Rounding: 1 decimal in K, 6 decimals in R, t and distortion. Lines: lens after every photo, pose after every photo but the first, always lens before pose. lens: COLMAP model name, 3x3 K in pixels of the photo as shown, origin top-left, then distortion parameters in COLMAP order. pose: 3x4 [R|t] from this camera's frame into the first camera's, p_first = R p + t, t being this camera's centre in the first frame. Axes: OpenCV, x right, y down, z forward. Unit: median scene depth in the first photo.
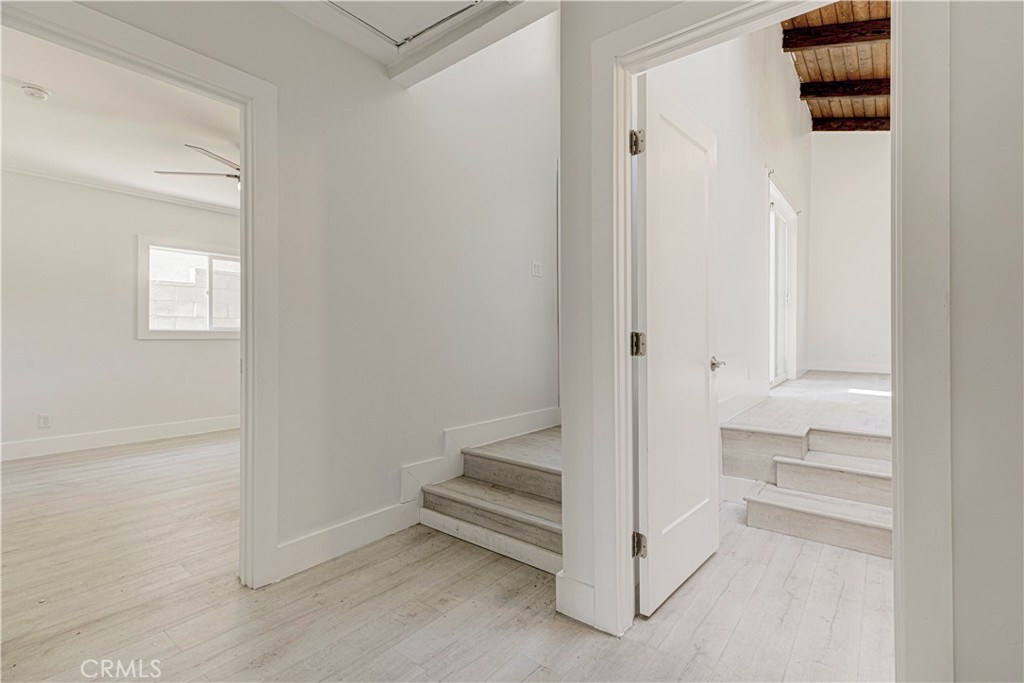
lens RADIAL K [[461.8, 0, 512.0], [0, 461.8, 341.5], [0, 0, 1]] dist [-0.001262, -0.000488]
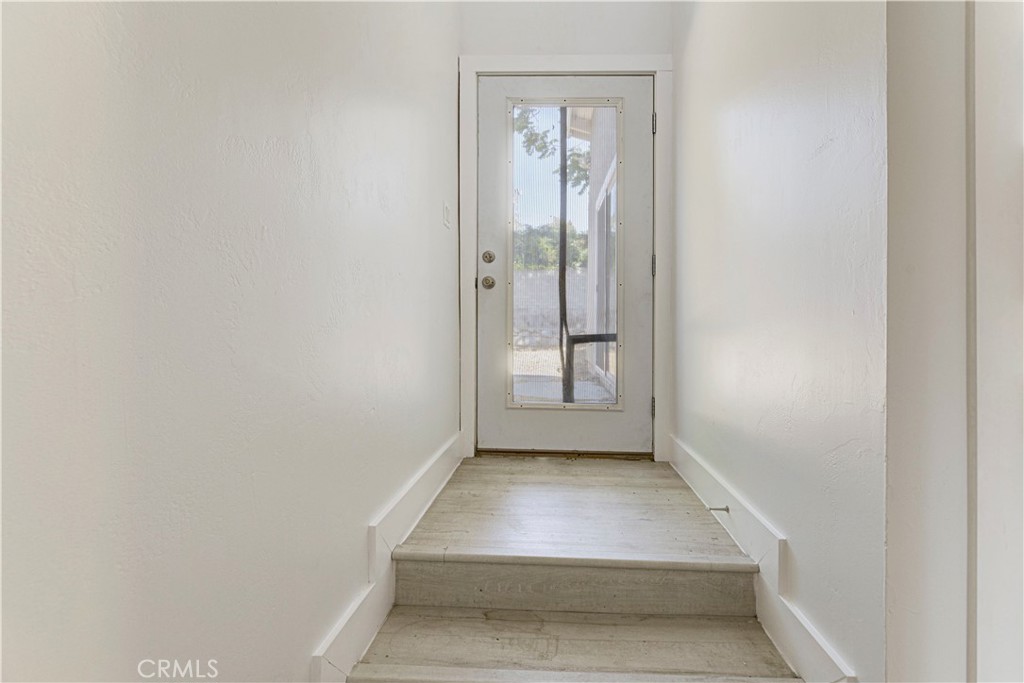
lens RADIAL K [[461.8, 0, 512.0], [0, 461.8, 341.5], [0, 0, 1]] dist [-0.001262, -0.000488]
pose [[0.798483, 0.005830, 0.601989, -0.328226], [-0.004923, 0.999983, -0.003155, 0.011841], [-0.601997, -0.000445, 0.798498, 0.578393]]
